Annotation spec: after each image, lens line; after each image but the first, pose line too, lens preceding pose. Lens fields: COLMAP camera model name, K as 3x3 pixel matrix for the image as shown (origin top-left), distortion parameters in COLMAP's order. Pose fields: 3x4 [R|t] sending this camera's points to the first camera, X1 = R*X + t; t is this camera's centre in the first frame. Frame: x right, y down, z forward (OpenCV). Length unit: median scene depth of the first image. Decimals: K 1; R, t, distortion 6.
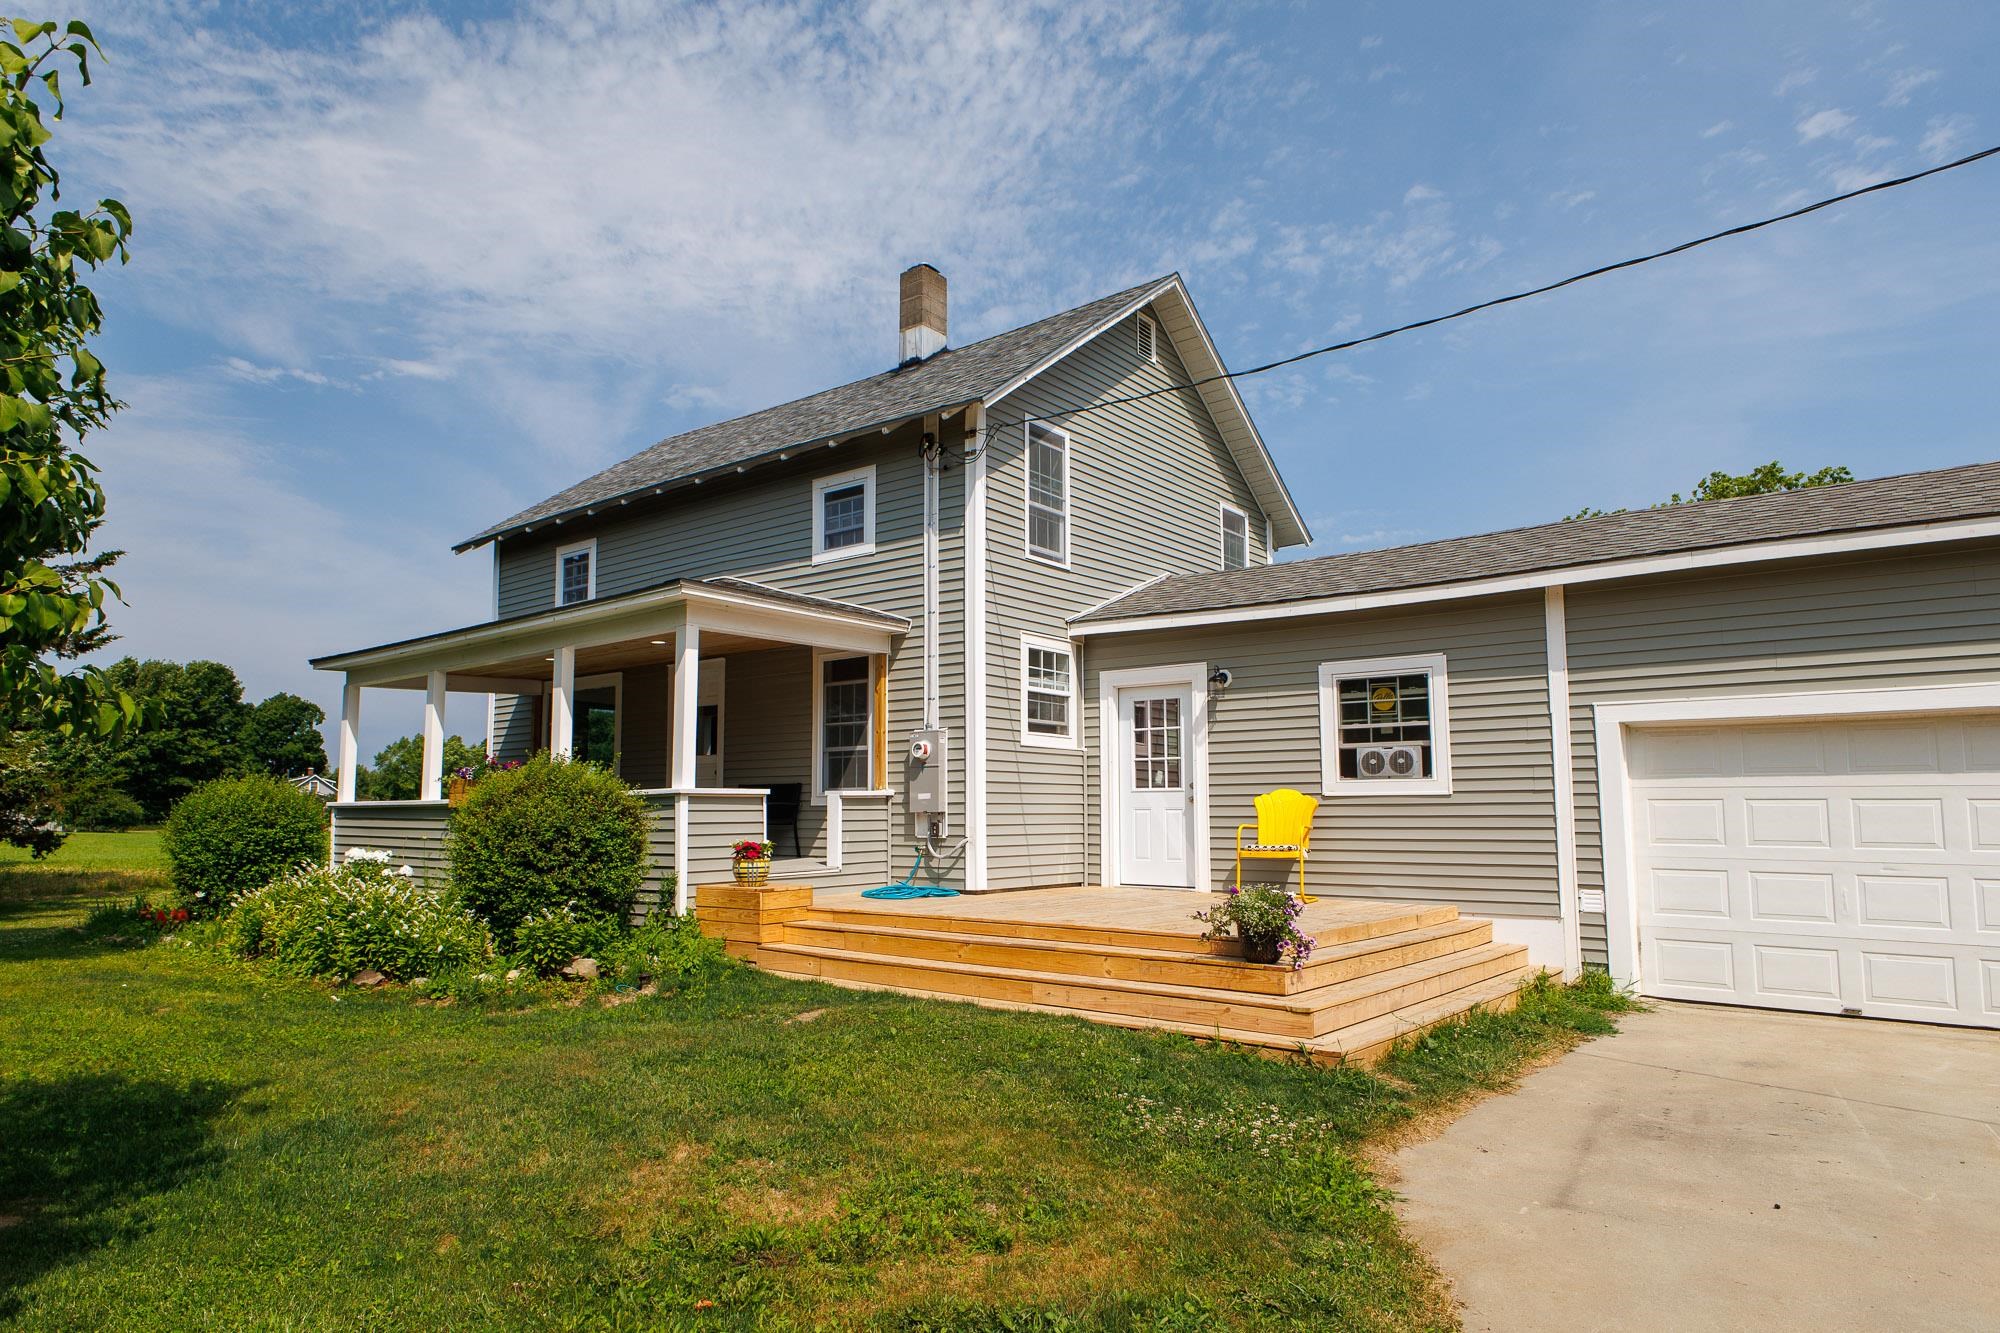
lens RADIAL K [[1180.1, 0, 992.0], [0, 1180.1, 699.0], [0, 0, 1]] dist [0.003709, 0.001005]
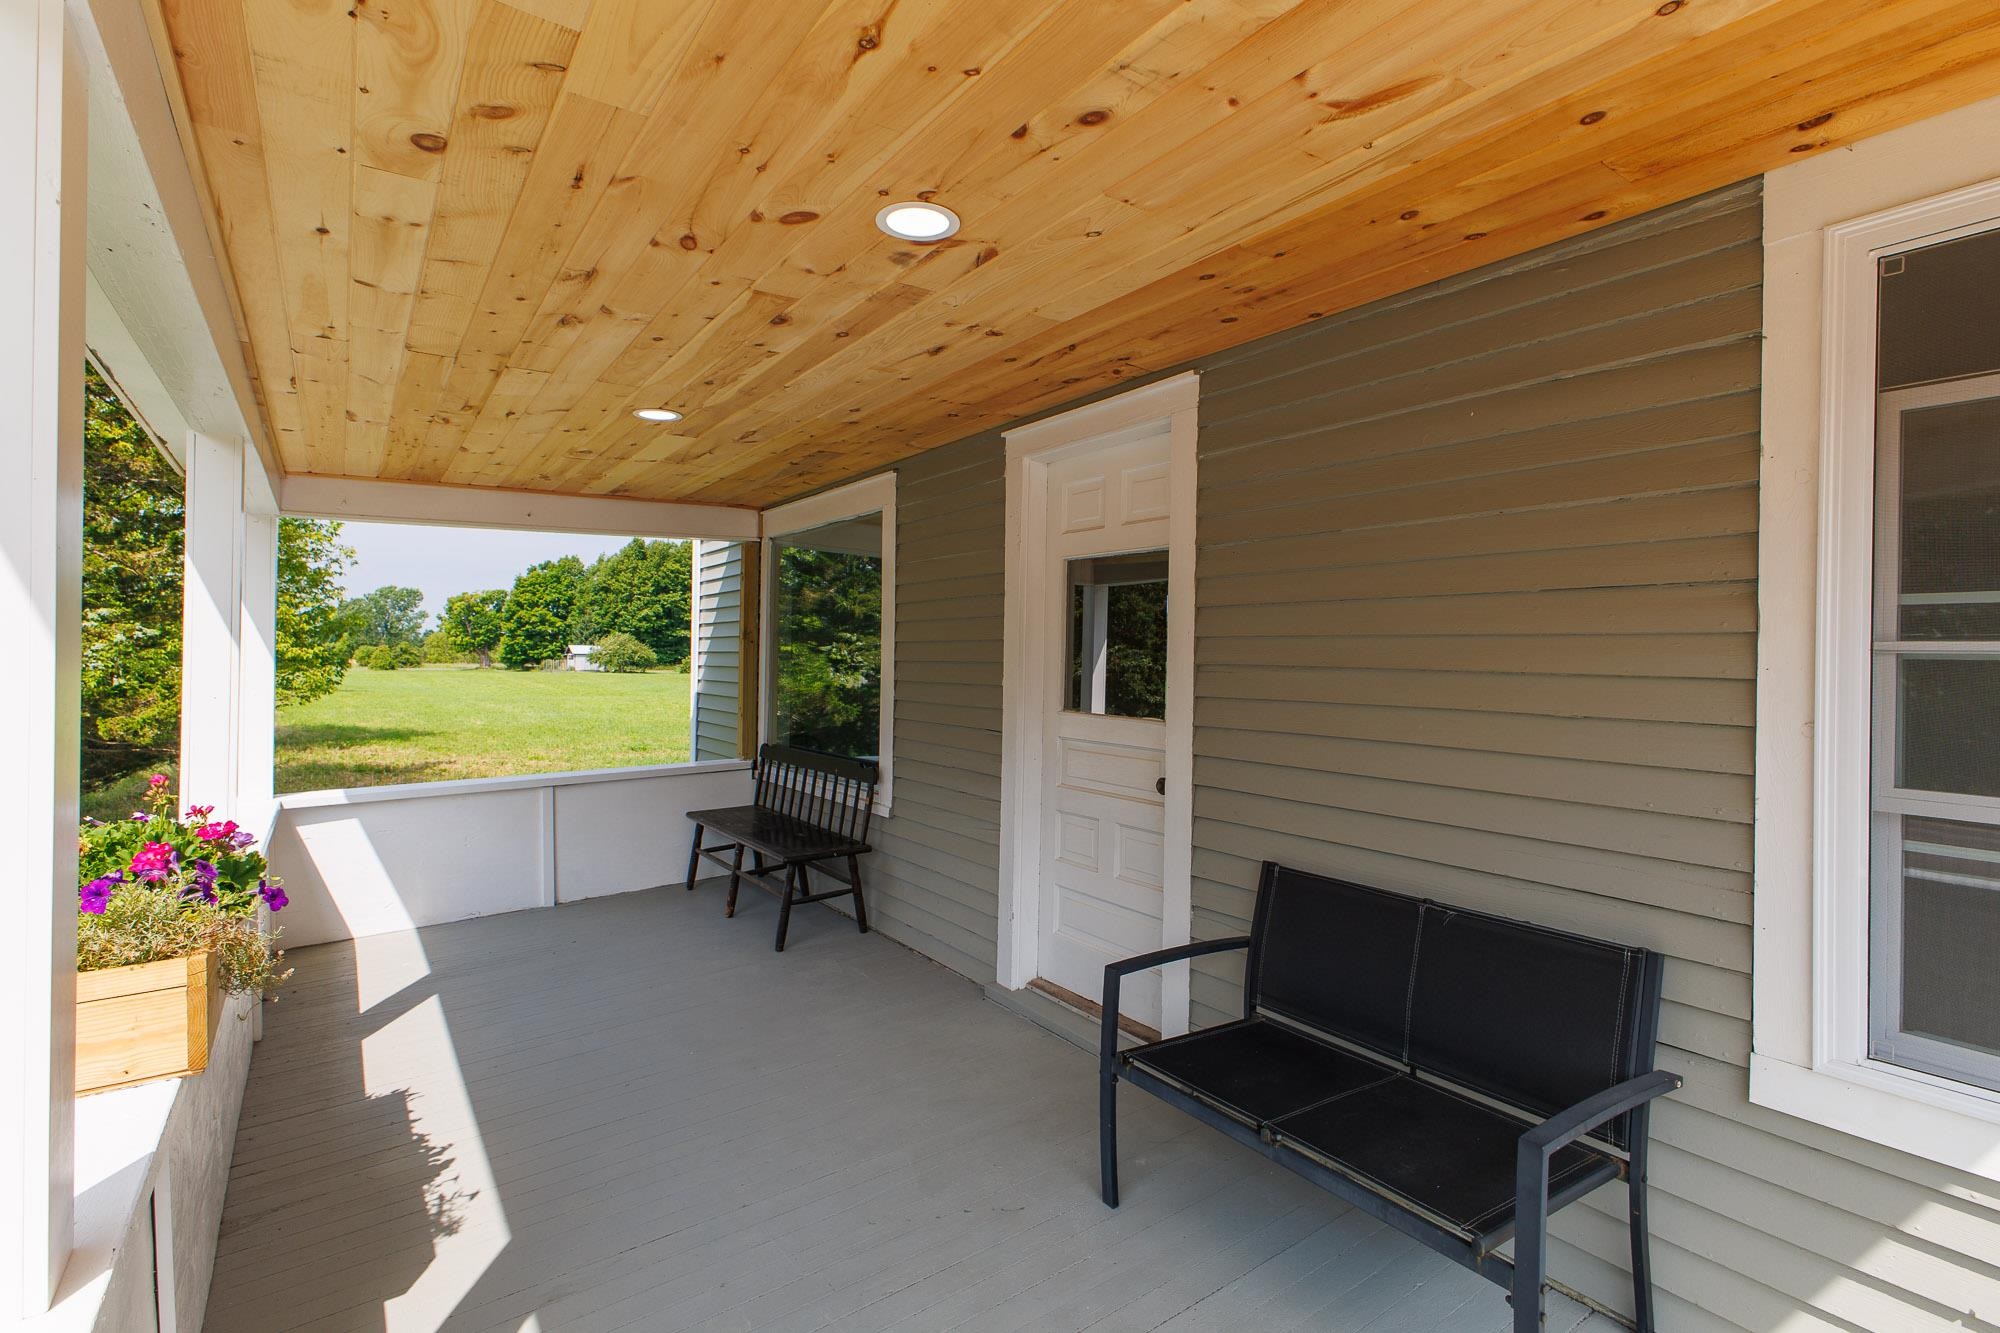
lens RADIAL K [[951.2, 0, 1000.0], [0, 951.2, 666.5], [0, 0, 1]] dist [0.010434, 0.000161]
pose [[0.949665, 0.015505, -0.312882, -0.033757], [0.019172, 0.994026, 0.107450, 0.001306], [0.312679, -0.108040, 0.943694, 0.130454]]
